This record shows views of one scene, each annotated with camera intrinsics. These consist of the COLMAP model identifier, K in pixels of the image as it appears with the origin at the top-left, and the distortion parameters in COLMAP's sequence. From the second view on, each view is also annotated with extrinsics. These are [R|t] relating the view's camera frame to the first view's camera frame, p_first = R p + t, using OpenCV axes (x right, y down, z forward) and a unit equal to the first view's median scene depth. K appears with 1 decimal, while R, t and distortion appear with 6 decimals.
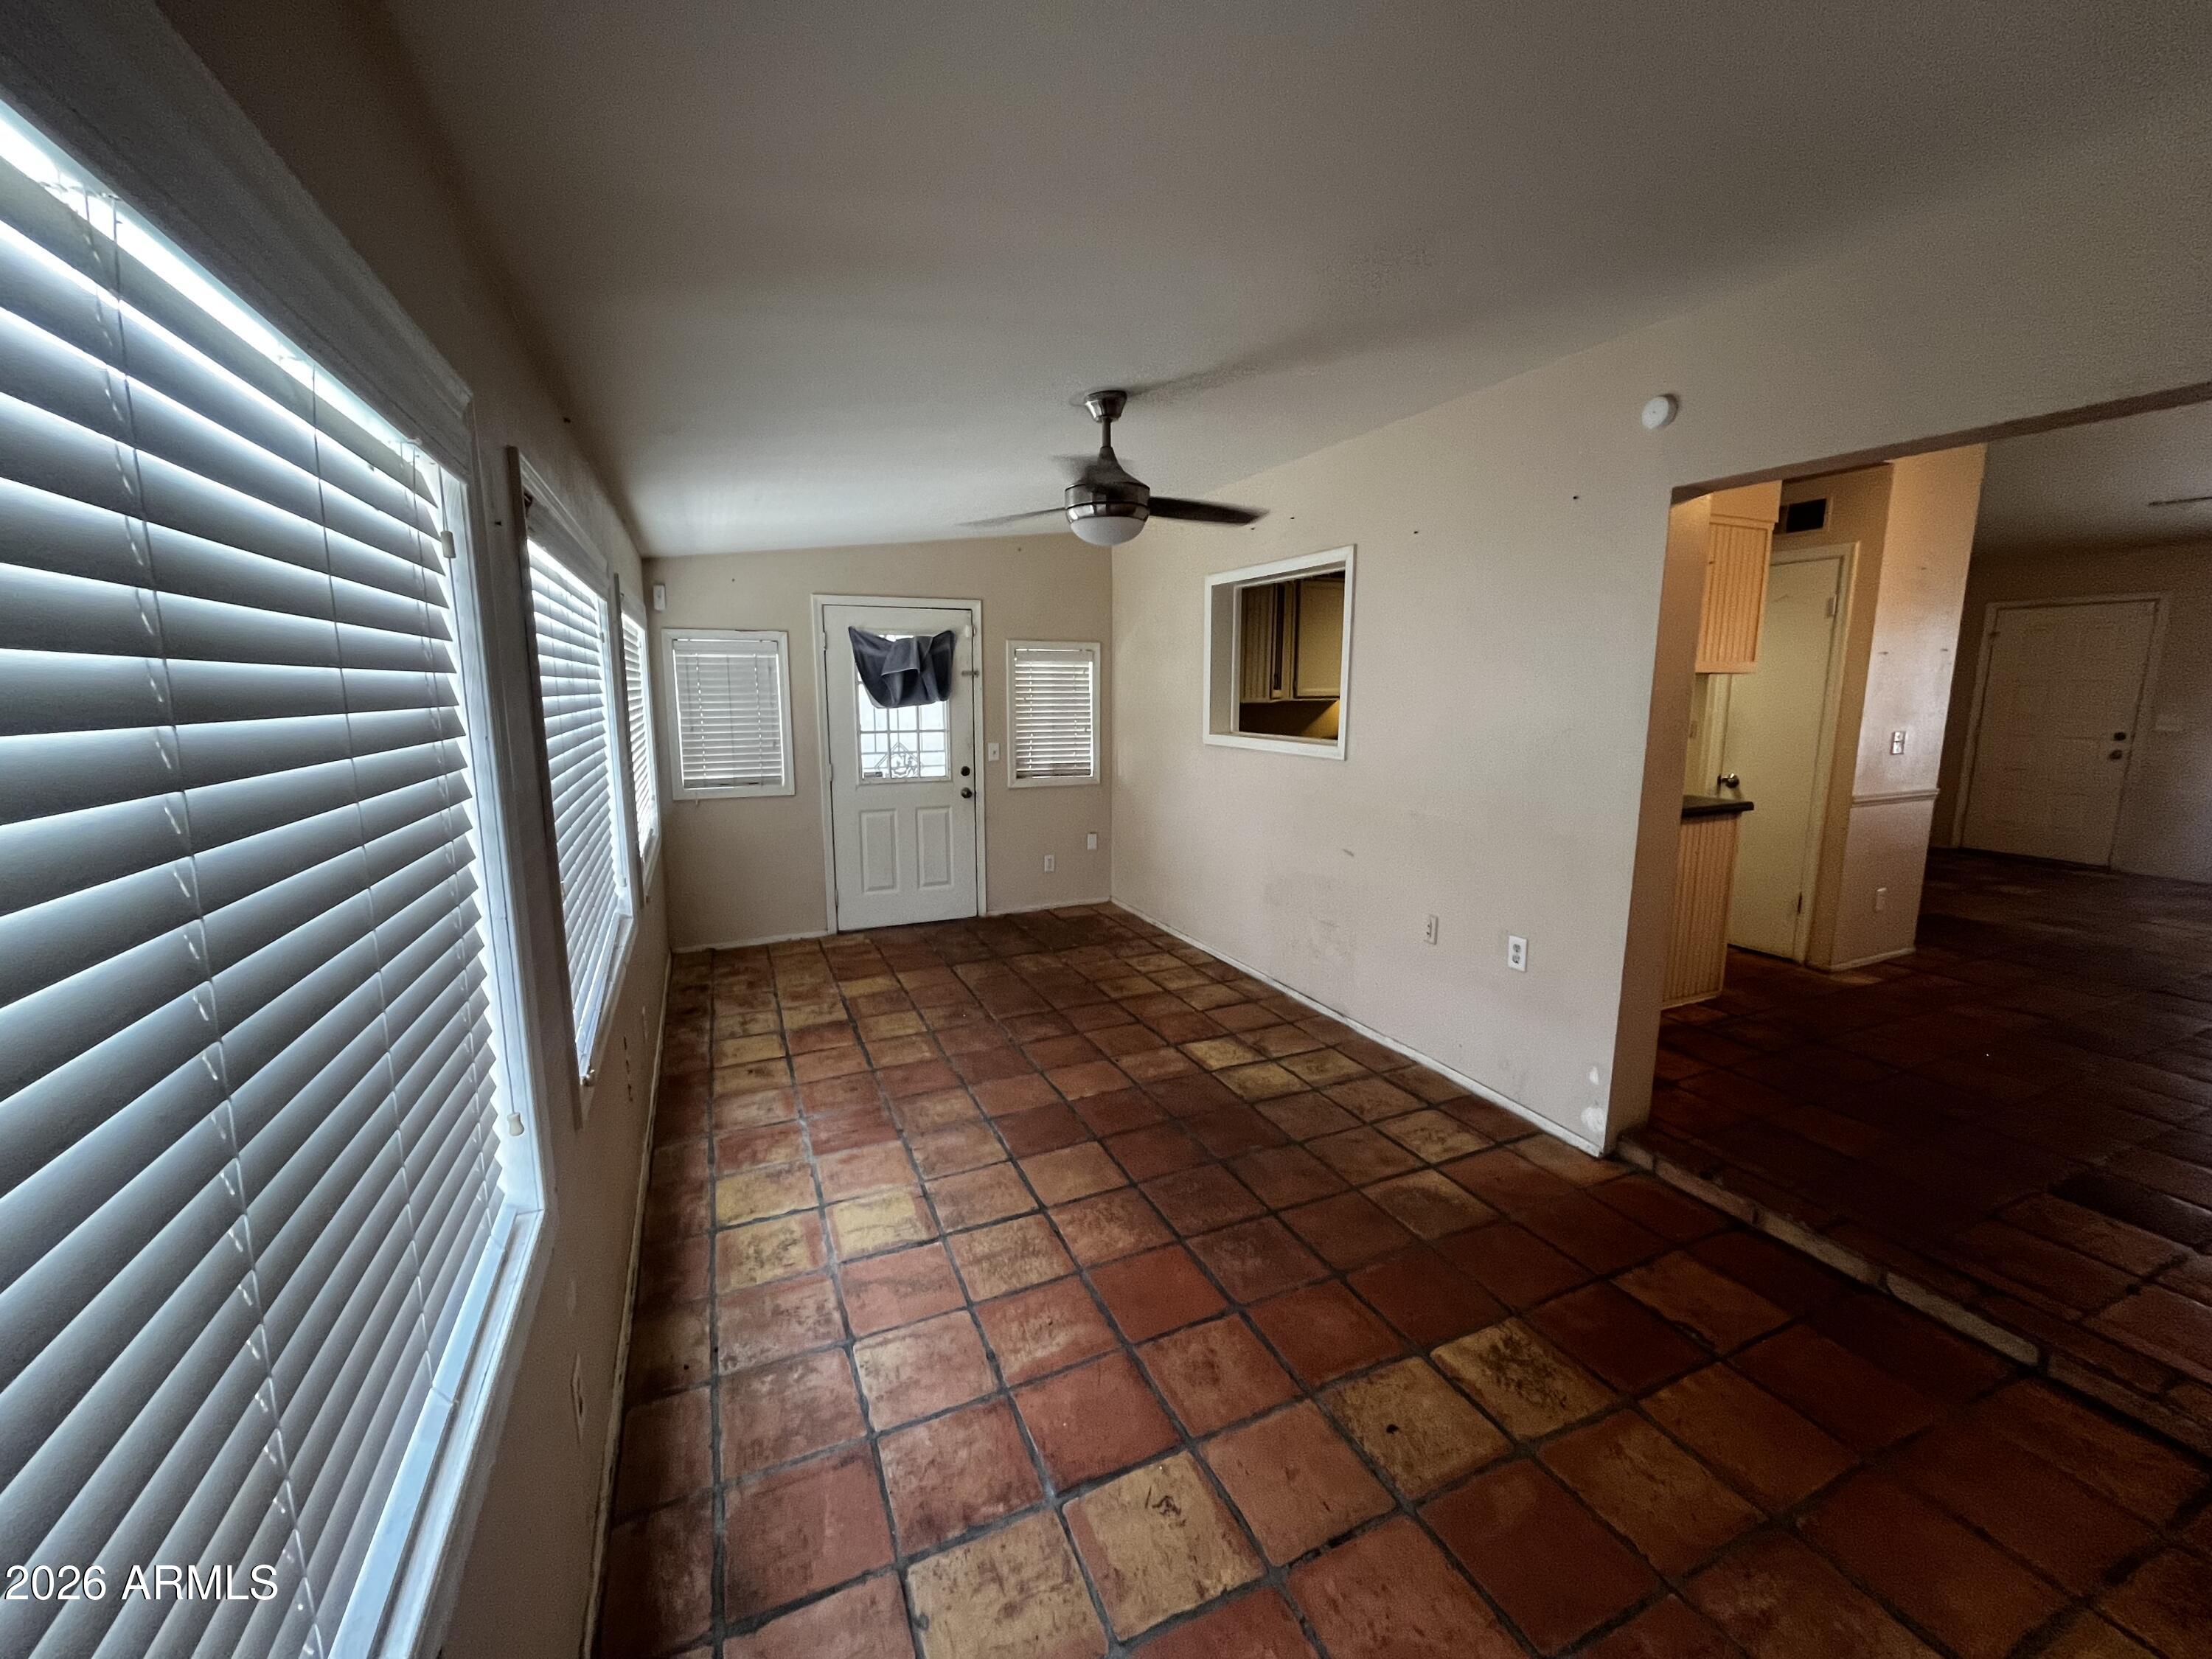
lens RADIAL K [[891.5, 0, 1105.4], [0, 891.5, 825.3], [0, 0, 1]] dist [-0.001598, -0.000291]
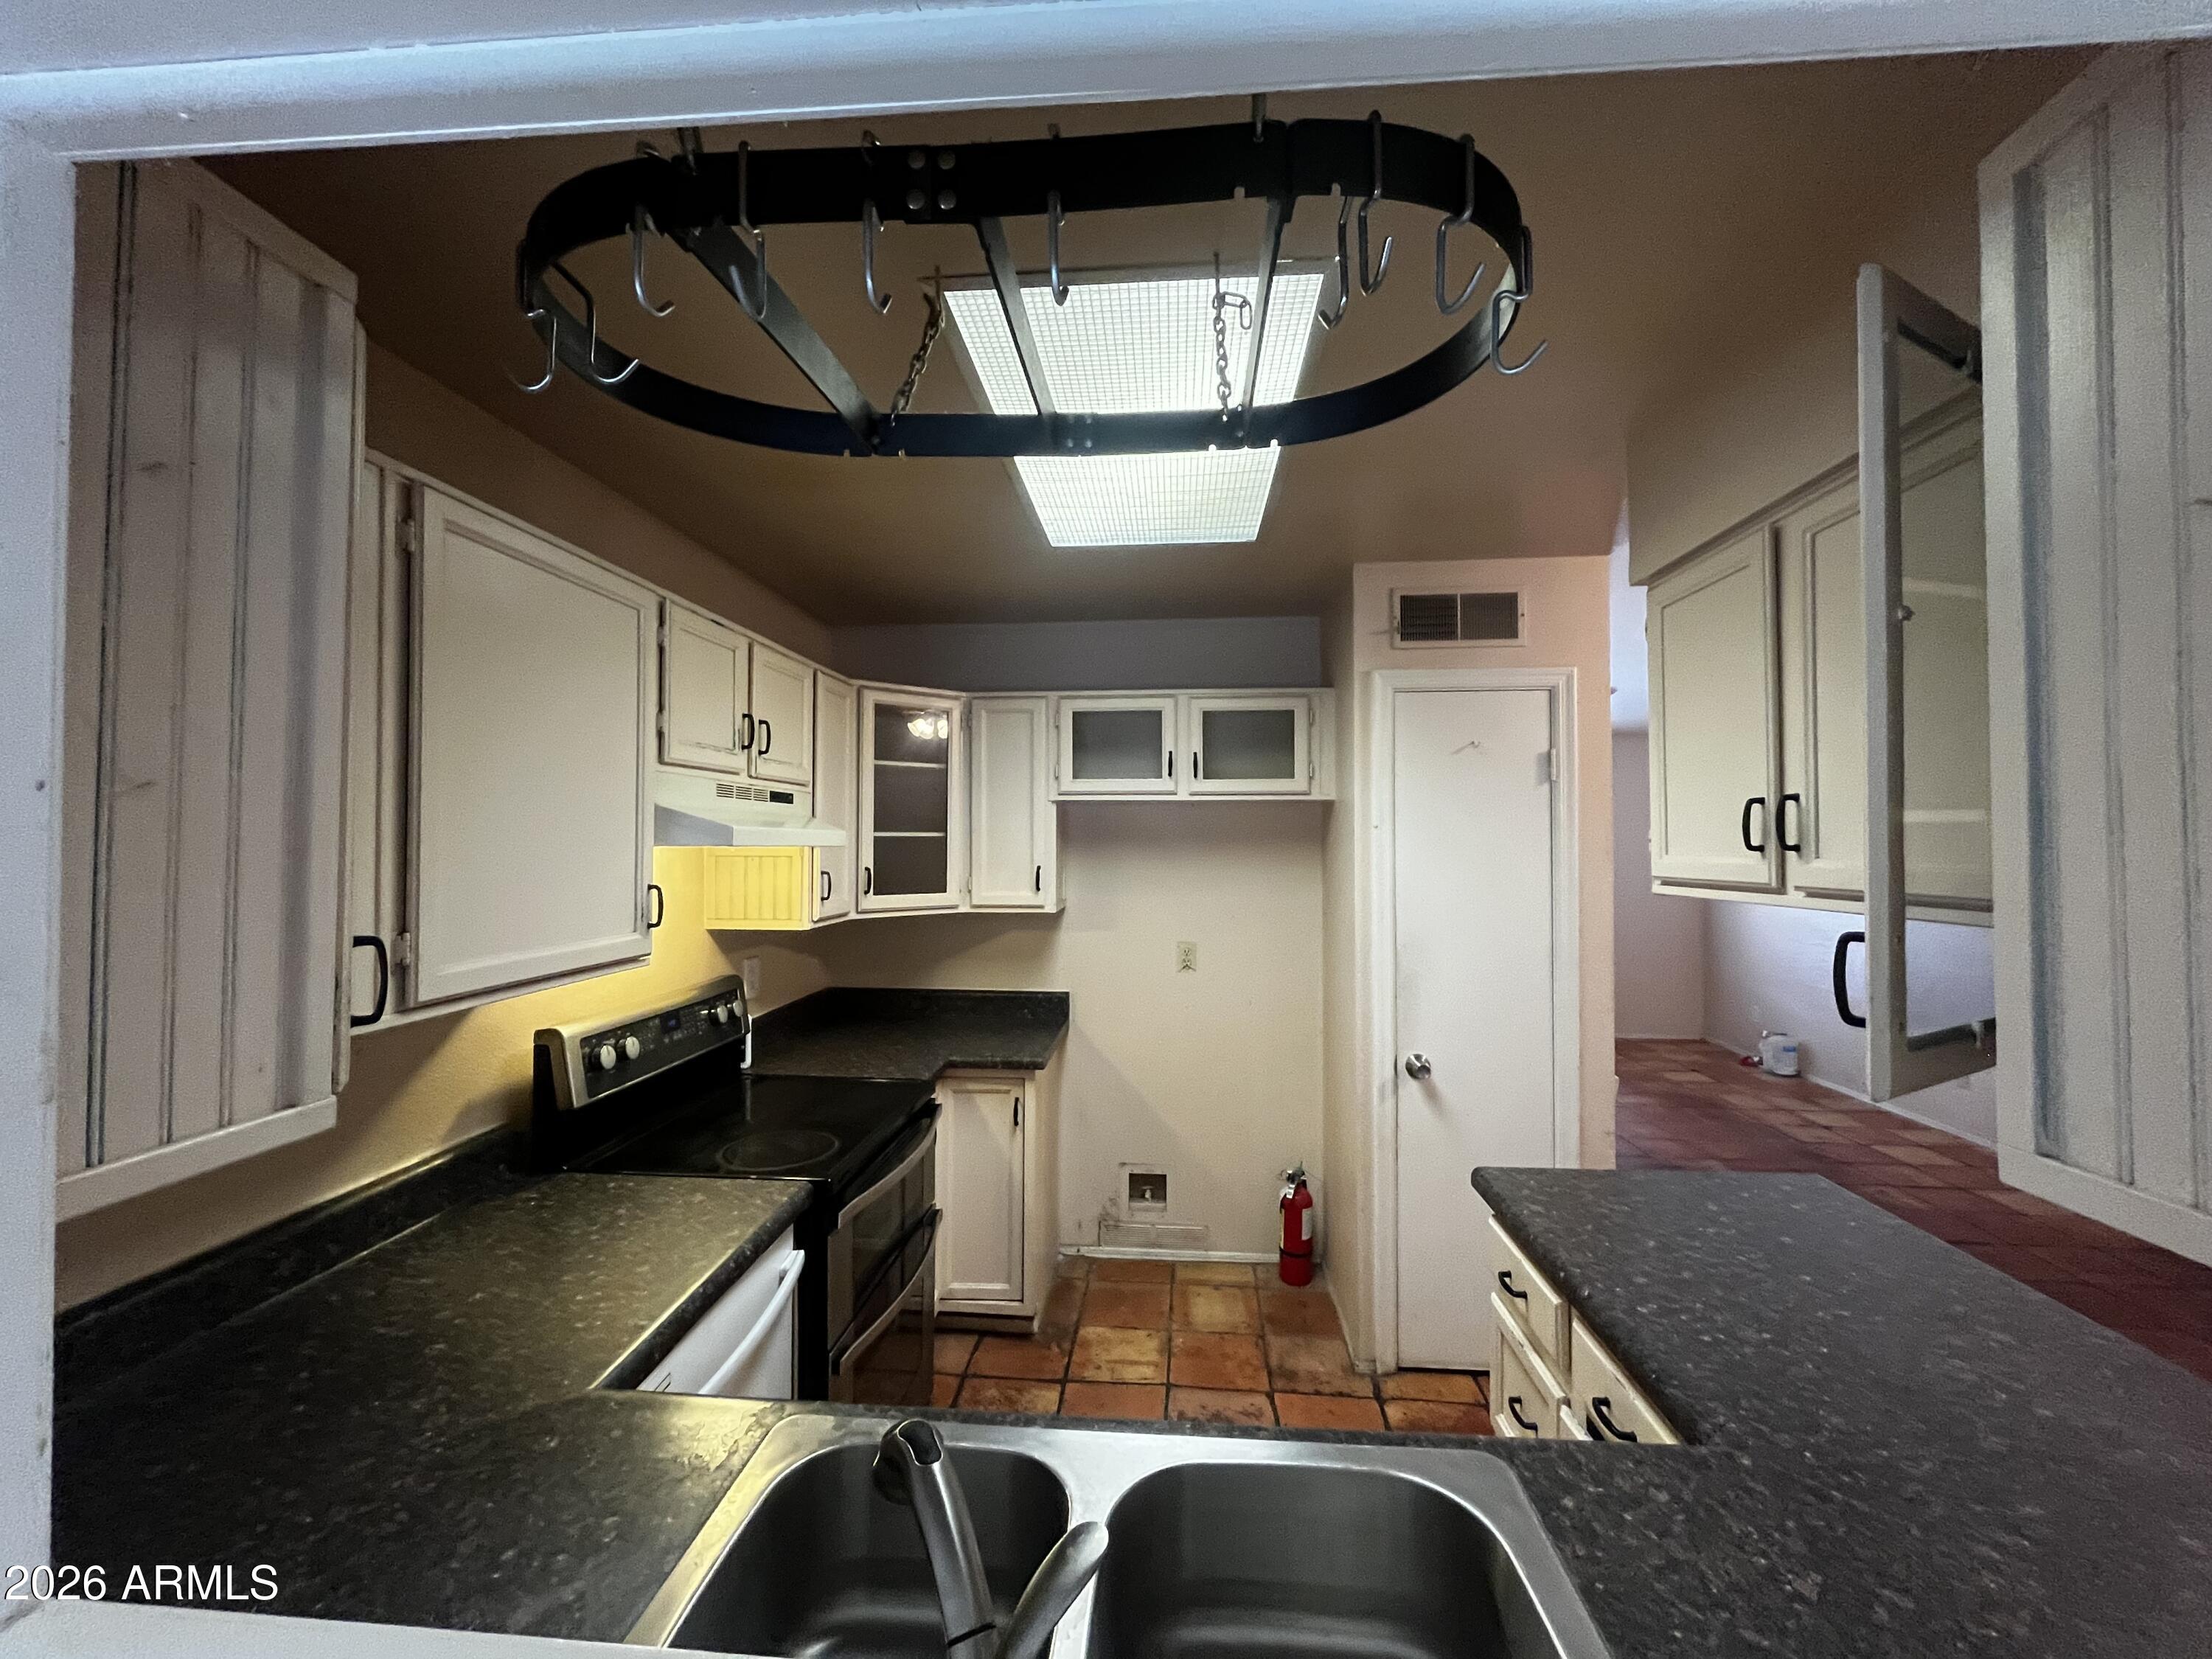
lens RADIAL K [[891.5, 0, 1098.8], [0, 891.5, 834.4], [0, 0, 1]] dist [-0.001598, -0.000291]
pose [[0.482694, 0.008793, 0.875745, 0.193339], [0.136370, 0.986998, -0.085074, -0.266522], [-0.865107, 0.160490, 0.475219, 1.372396]]
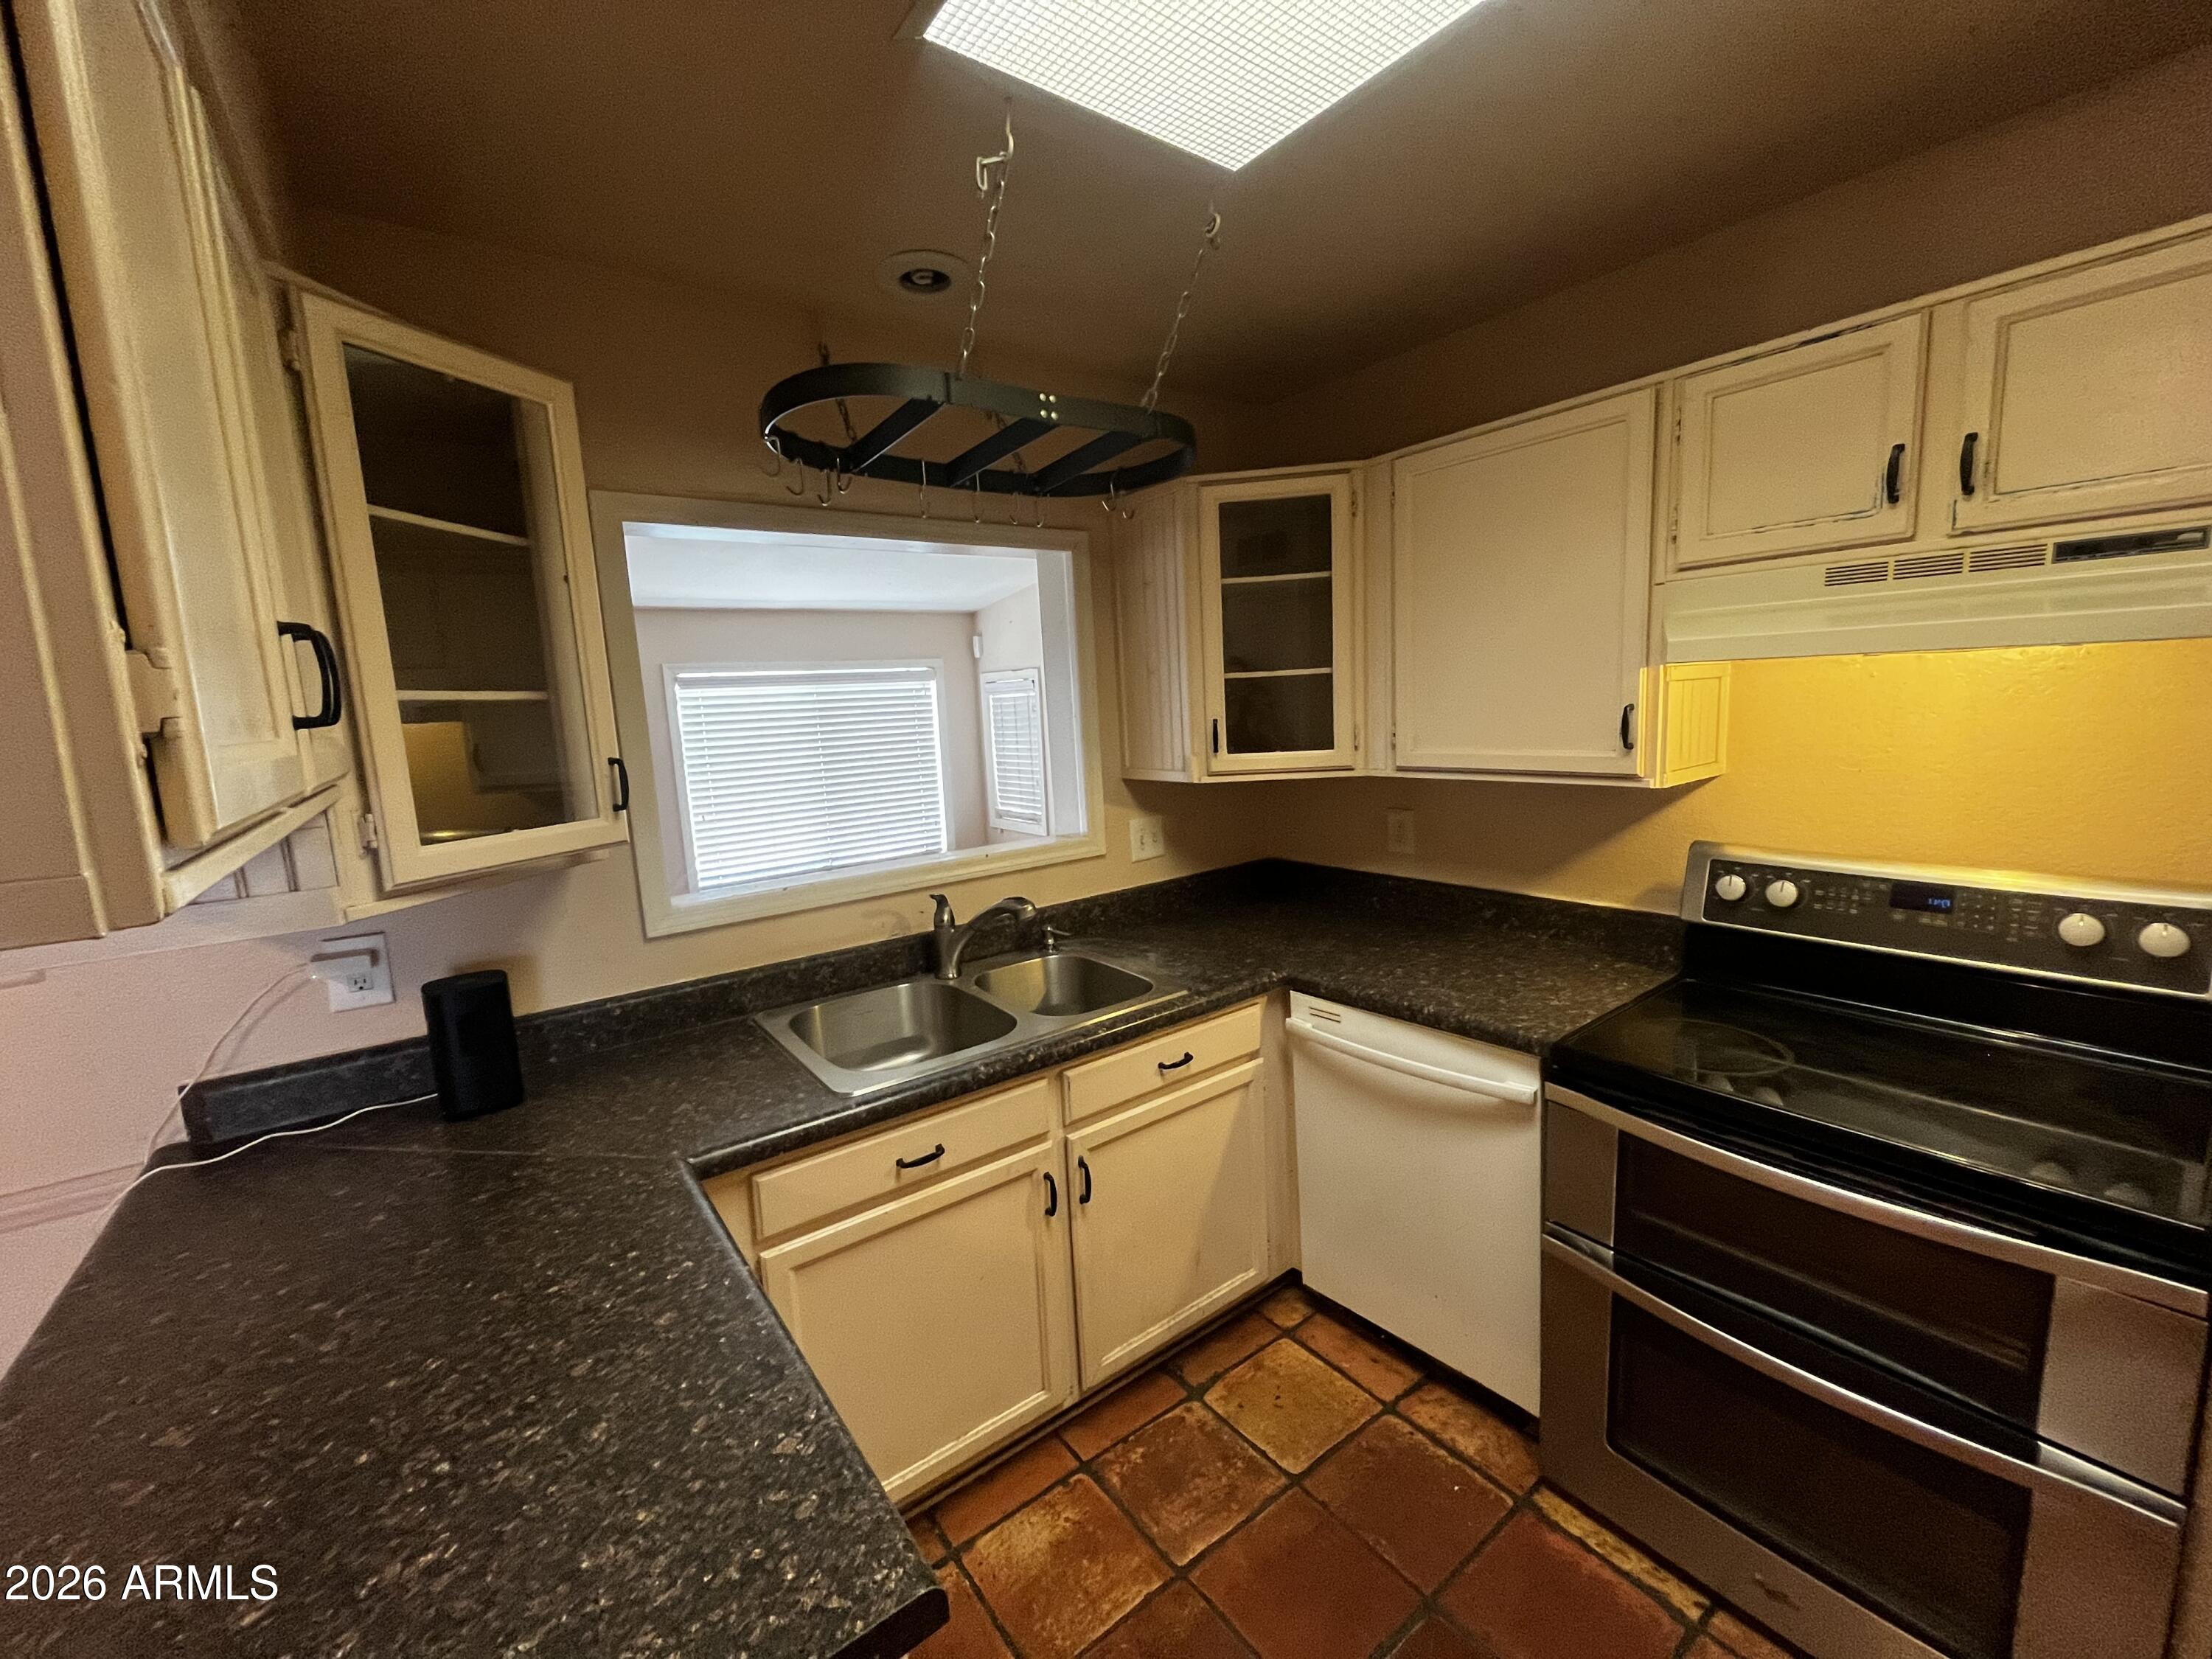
lens RADIAL K [[891.5, 0, 1112.3], [0, 891.5, 825.8], [0, 0, 1]] dist [-0.001598, -0.000291]
pose [[0.226494, 0.128481, -0.965502, 1.029293], [-0.103723, 0.988807, 0.107250, -0.273521], [0.968474, 0.075853, 0.237285, 1.450960]]
